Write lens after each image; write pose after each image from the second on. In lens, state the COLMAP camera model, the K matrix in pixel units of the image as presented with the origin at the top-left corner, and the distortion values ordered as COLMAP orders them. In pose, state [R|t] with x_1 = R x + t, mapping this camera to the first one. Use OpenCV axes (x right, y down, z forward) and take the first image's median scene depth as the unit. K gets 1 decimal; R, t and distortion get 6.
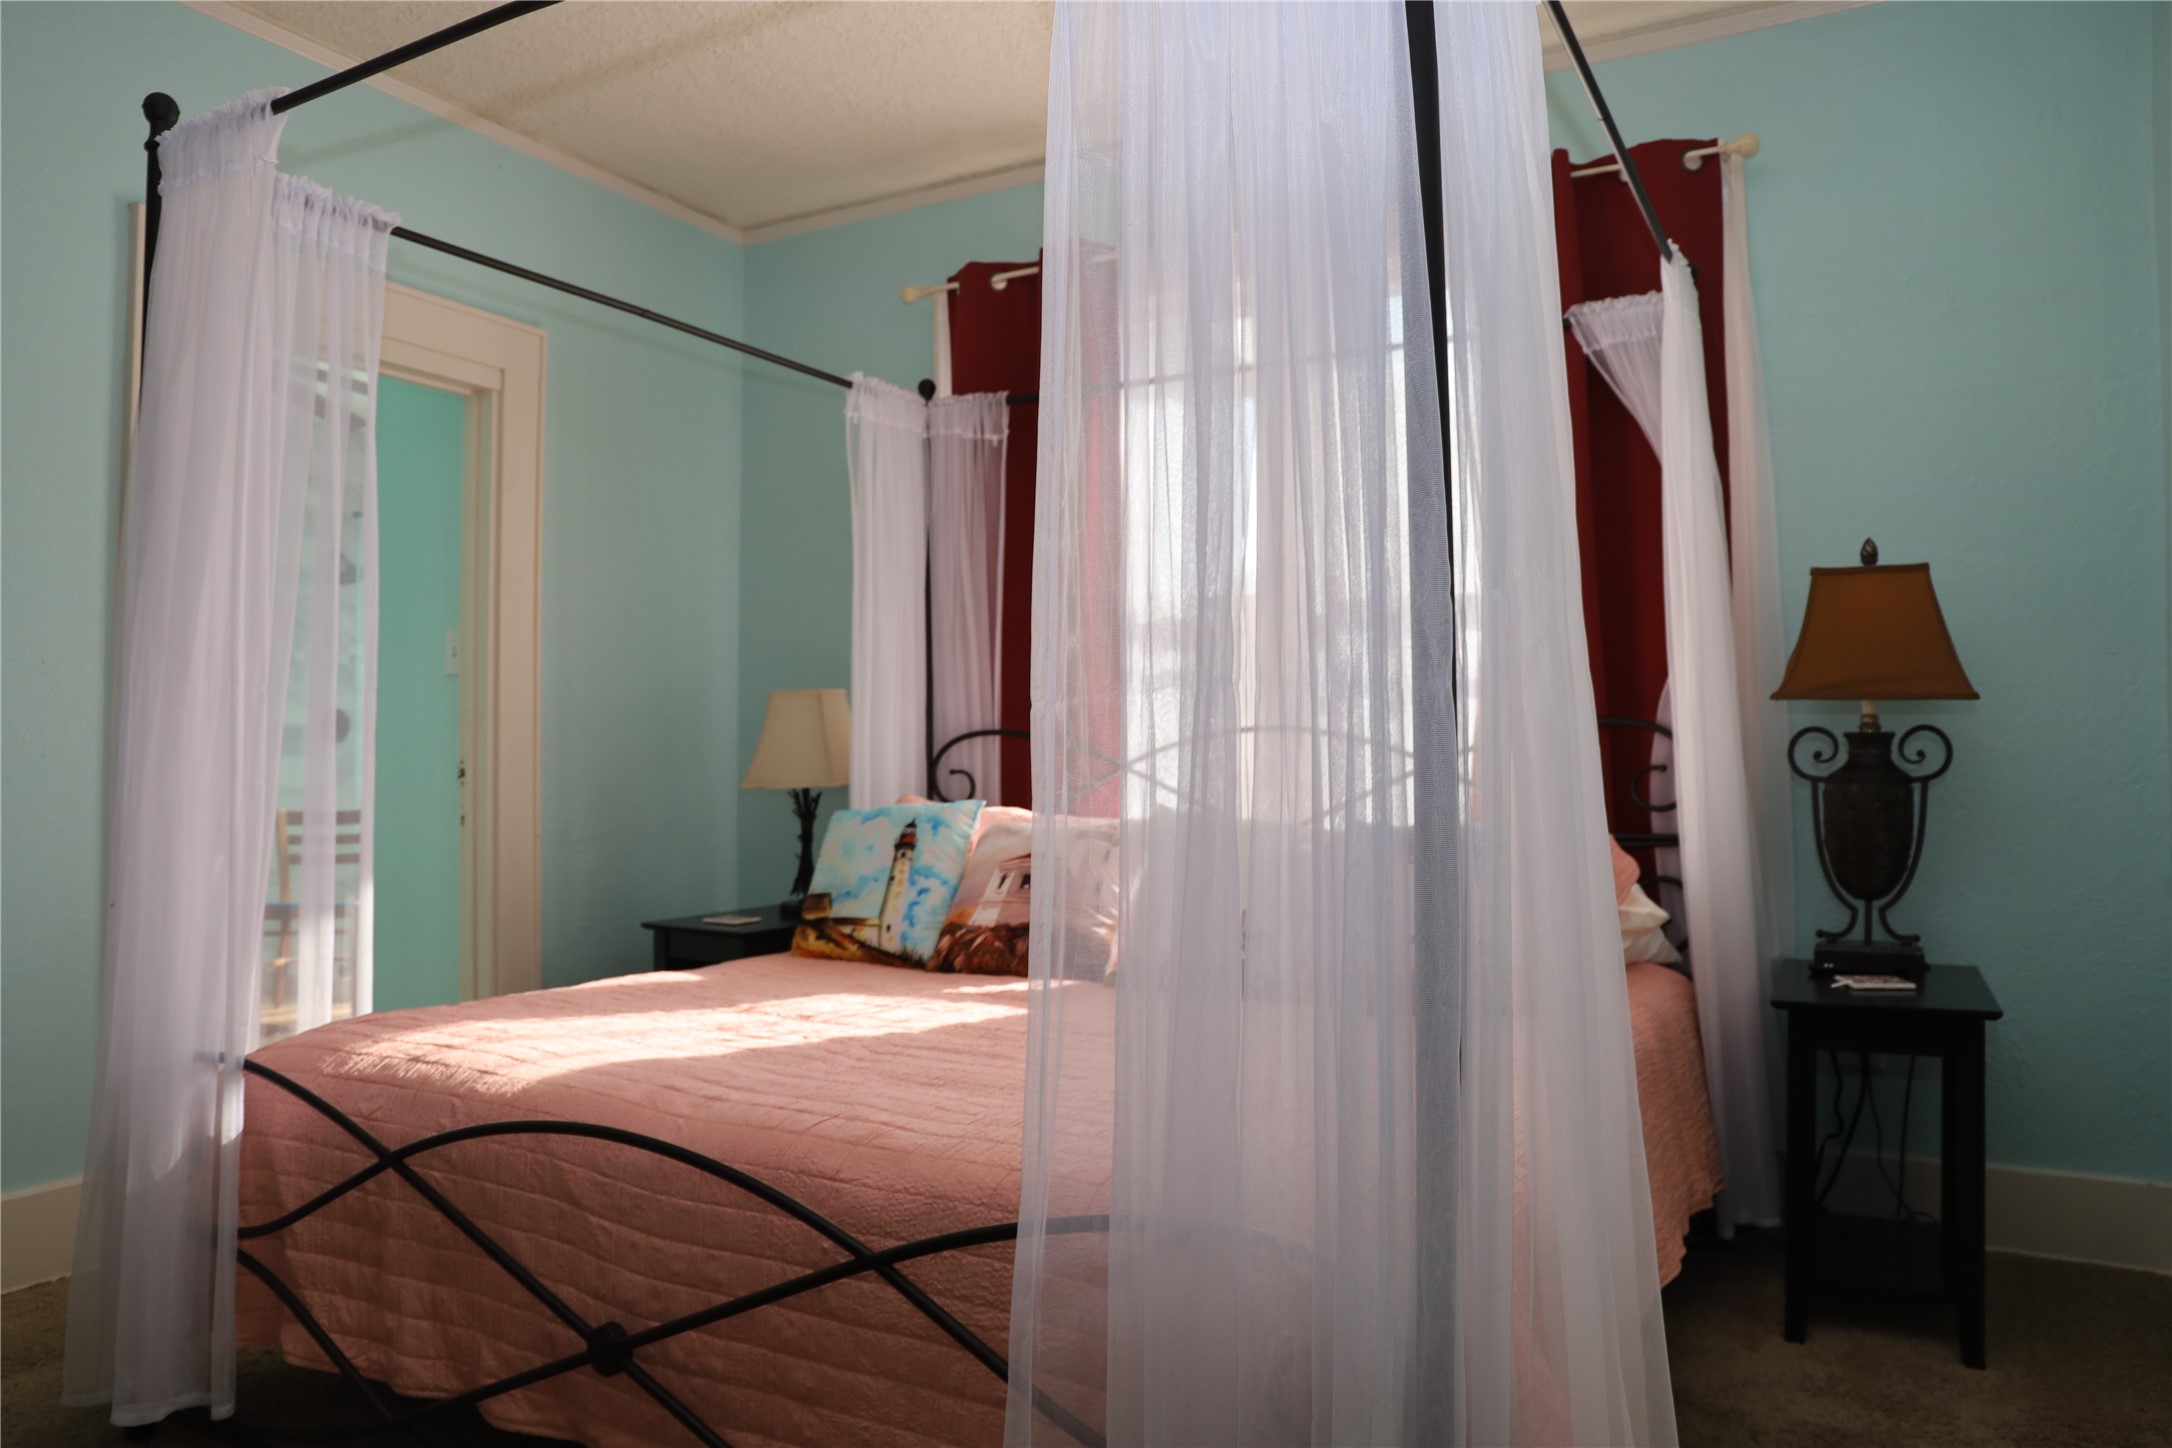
lens RADIAL K [[1476.9, 0, 1086.0], [0, 1476.9, 724.0], [0, 0, 1]] dist [-0.092063, 0.000553]
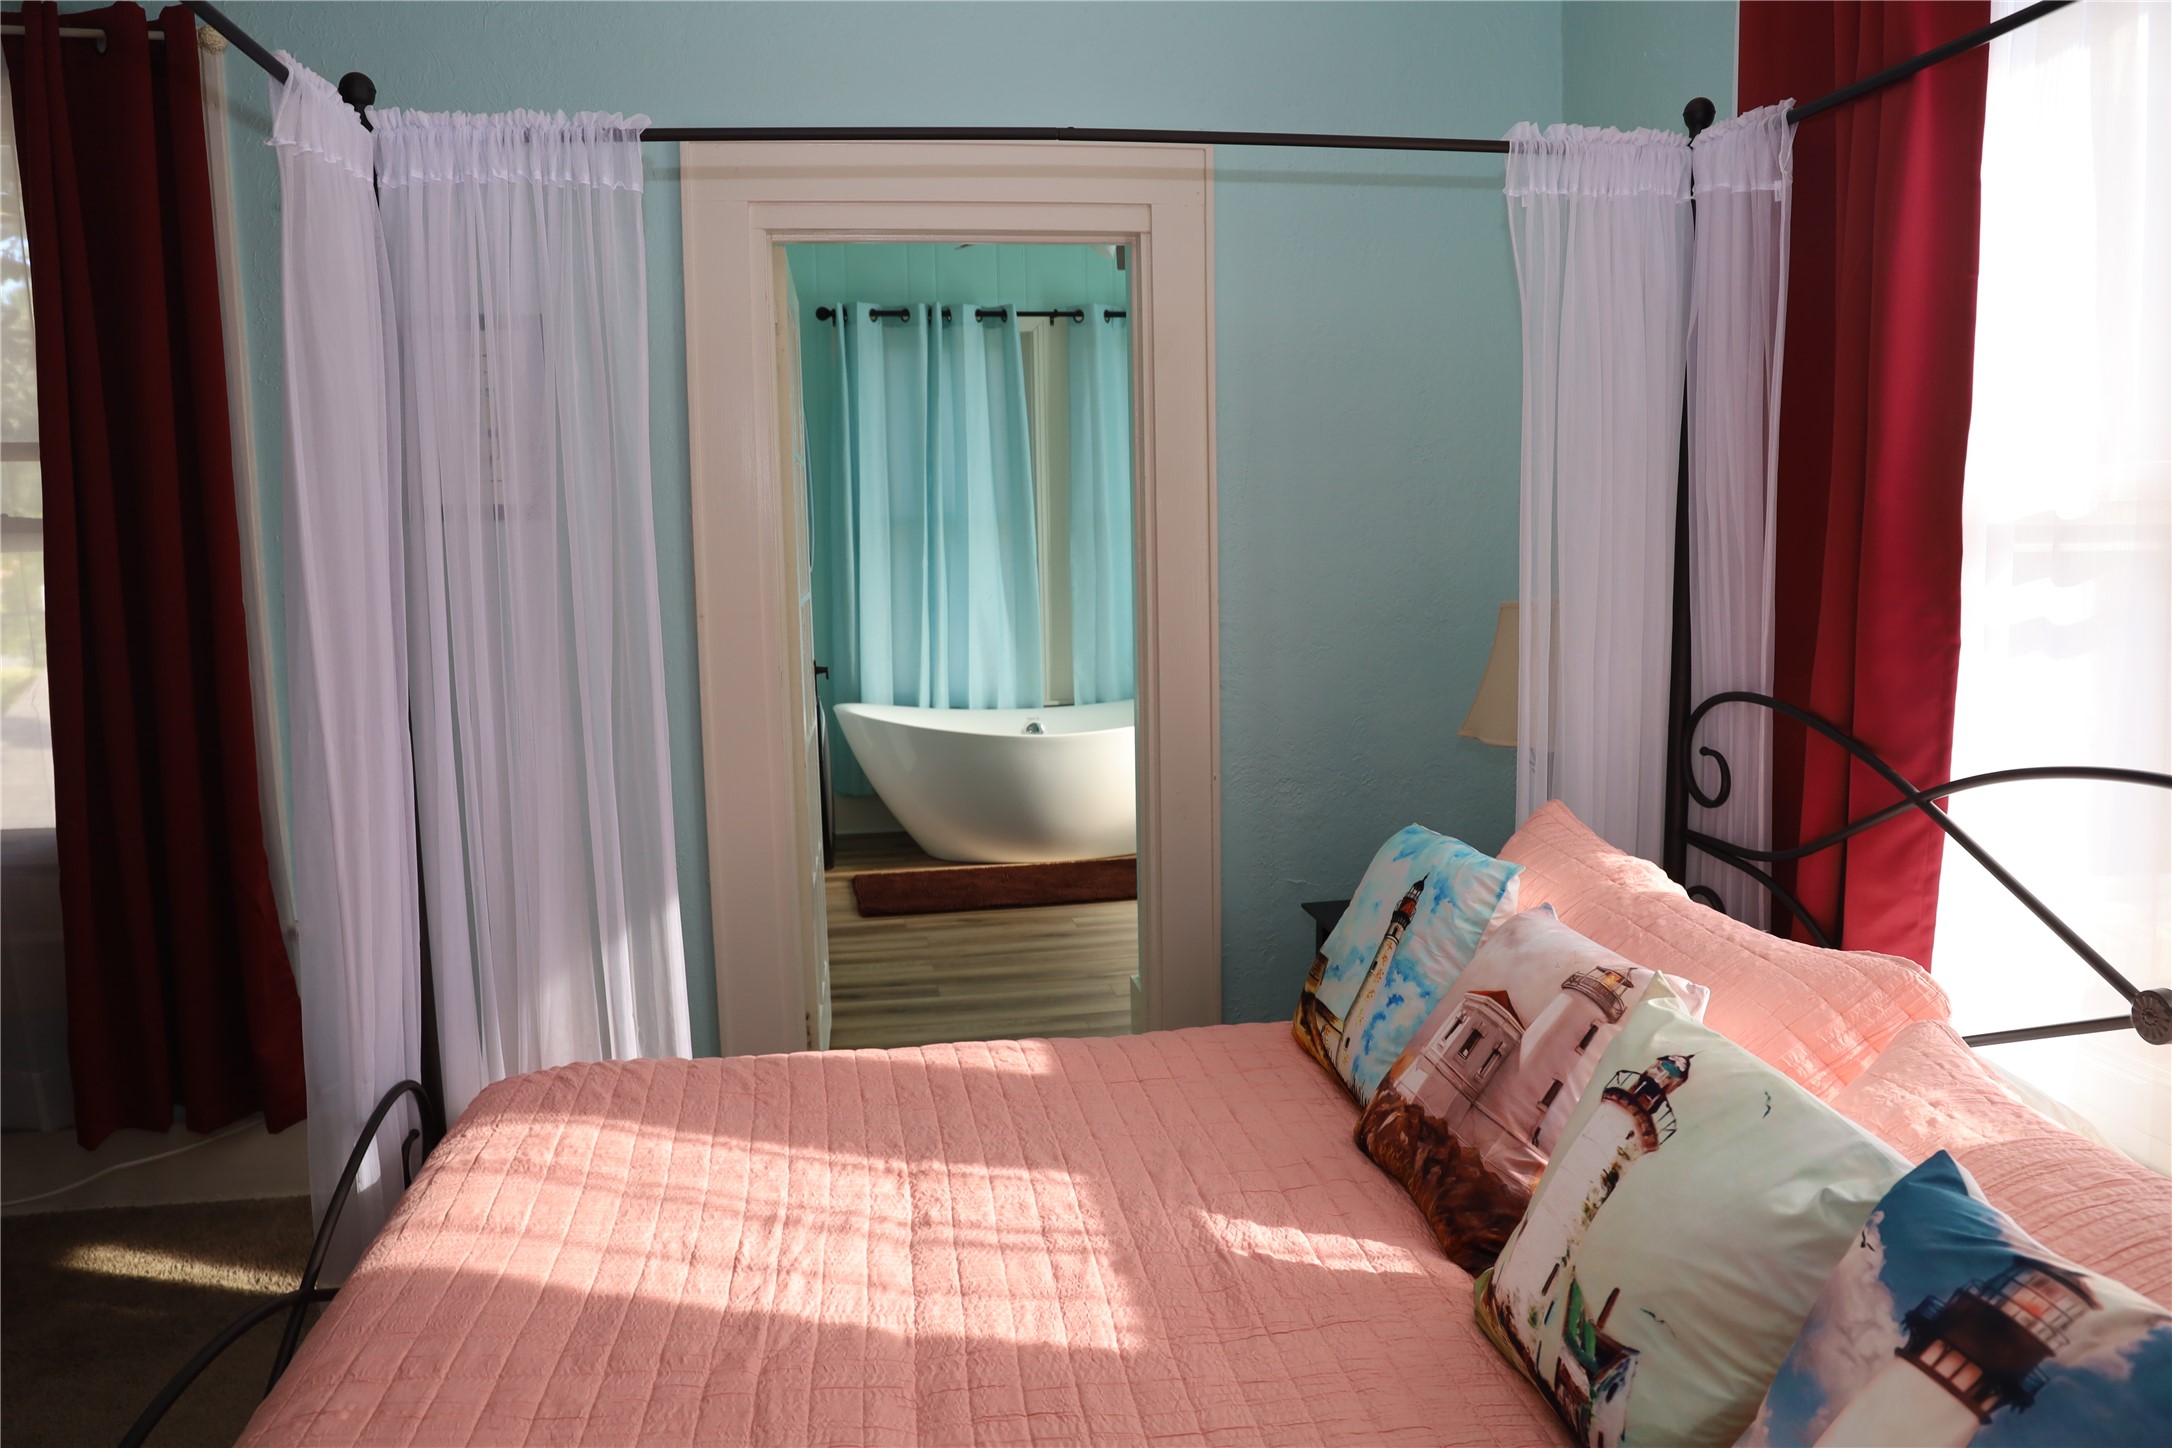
lens RADIAL K [[1512.7, 0, 1086.0], [0, 1512.7, 724.0], [0, 0, 1]] dist [-0.072524, 0.000602]
pose [[0.610092, 0.103117, -0.785592, 0.256388], [0.036510, 0.986783, 0.157880, -0.093147], [0.791489, -0.125004, 0.598264, 0.439342]]
